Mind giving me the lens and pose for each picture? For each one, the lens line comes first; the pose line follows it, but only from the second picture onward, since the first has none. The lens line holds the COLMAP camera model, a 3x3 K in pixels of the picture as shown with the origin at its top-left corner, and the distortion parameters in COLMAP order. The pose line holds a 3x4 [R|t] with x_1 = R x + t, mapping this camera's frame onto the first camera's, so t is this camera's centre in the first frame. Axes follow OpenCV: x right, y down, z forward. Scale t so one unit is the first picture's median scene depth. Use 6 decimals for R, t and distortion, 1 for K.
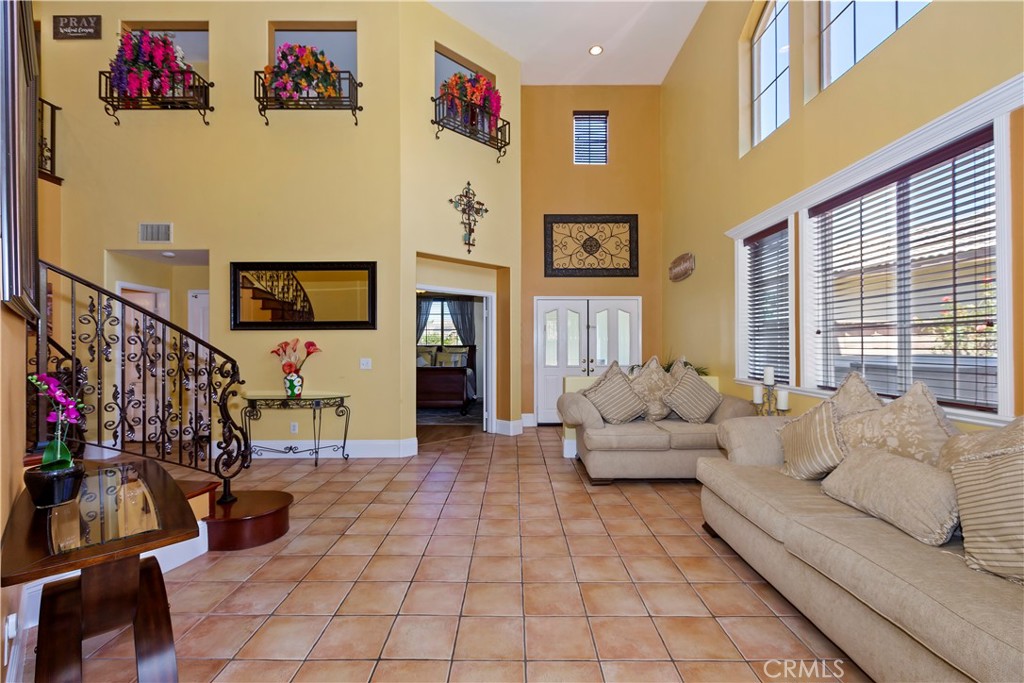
lens RADIAL K [[457.0, 0, 512.2], [0, 457.0, 343.8], [0, 0, 1]] dist [0.002864, -0.000059]
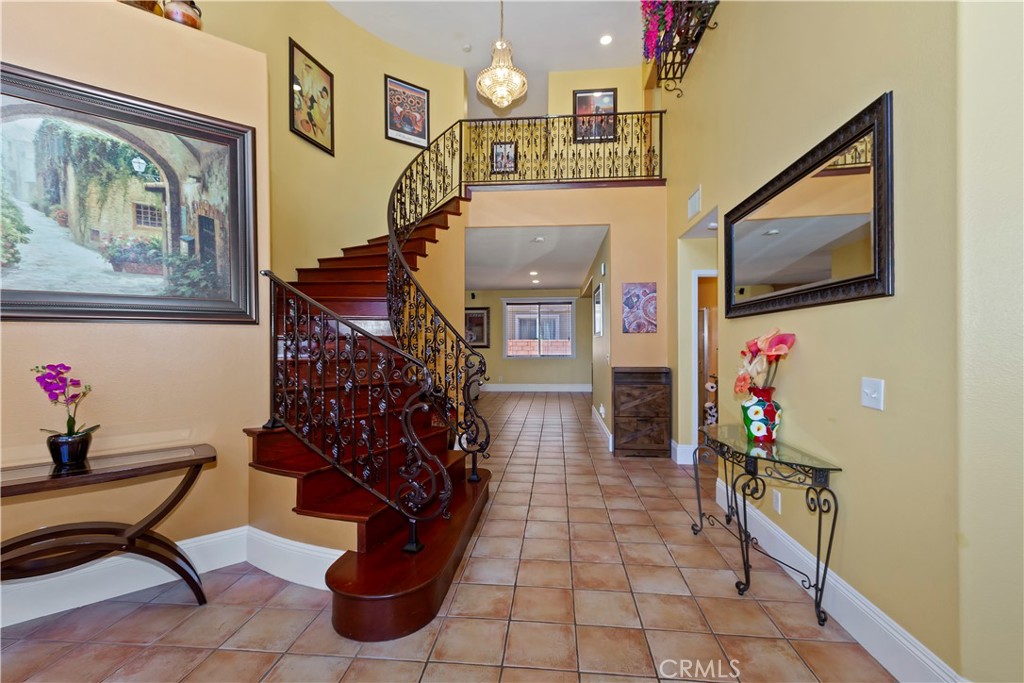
lens RADIAL K [[457.0, 0, 514.2], [0, 457.0, 342.0], [0, 0, 1]] dist [0.002864, -0.000059]
pose [[-0.088740, 0.003821, -0.996047, 0.066609], [0.003375, 0.999988, 0.003536, 0.000557], [0.996049, -0.003048, -0.088752, 0.757235]]
